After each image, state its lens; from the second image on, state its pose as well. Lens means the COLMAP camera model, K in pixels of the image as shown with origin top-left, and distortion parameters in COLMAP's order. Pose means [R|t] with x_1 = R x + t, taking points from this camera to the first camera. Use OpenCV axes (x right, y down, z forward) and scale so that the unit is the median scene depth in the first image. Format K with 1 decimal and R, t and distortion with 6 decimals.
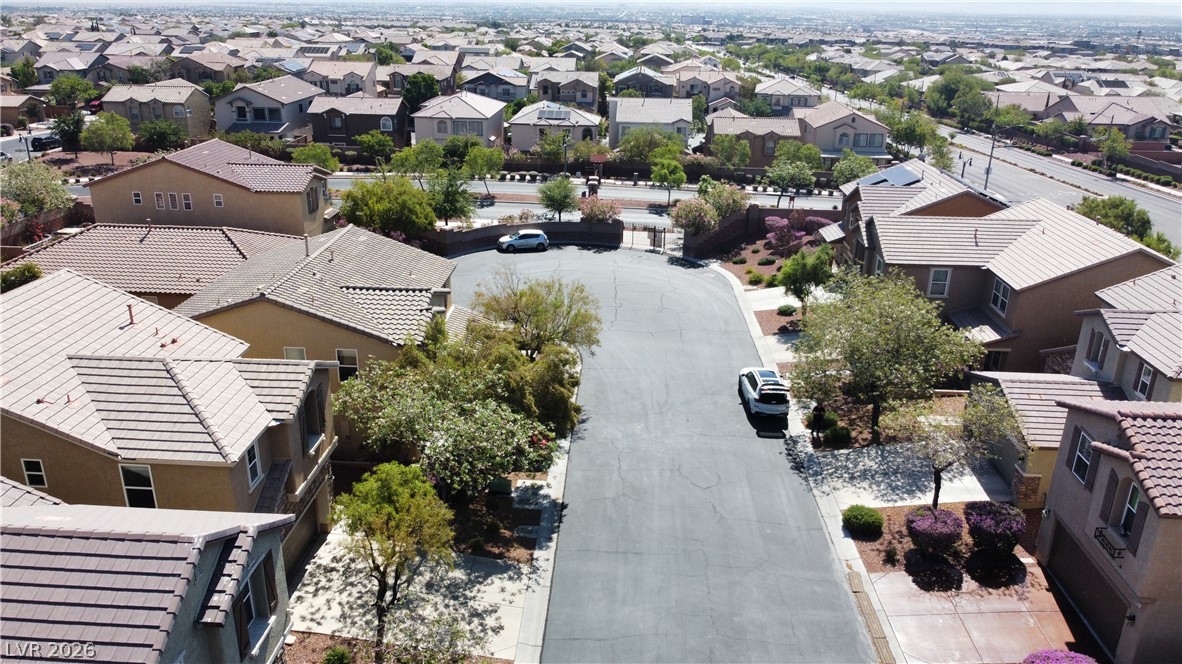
lens RADIAL K [[910.8, 0, 589.9], [0, 910.8, 332.2], [0, 0, 1]] dist [-0.006270, 0.011262]
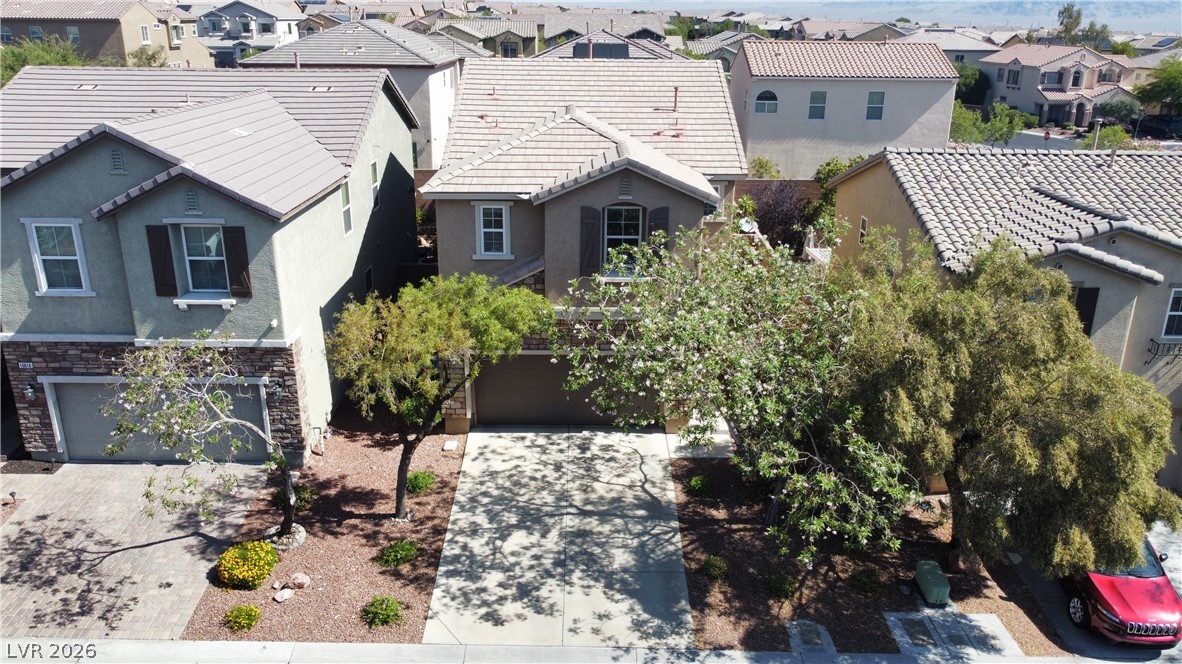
lens RADIAL K [[910.8, 0, 590.6], [0, 910.8, 333.4], [0, 0, 1]] dist [-0.006270, 0.011262]
pose [[0.064081, 0.310487, -0.948415, 0.389901], [-0.363572, 0.892317, 0.267556, -0.022147], [0.929360, 0.327672, 0.170065, 0.850889]]
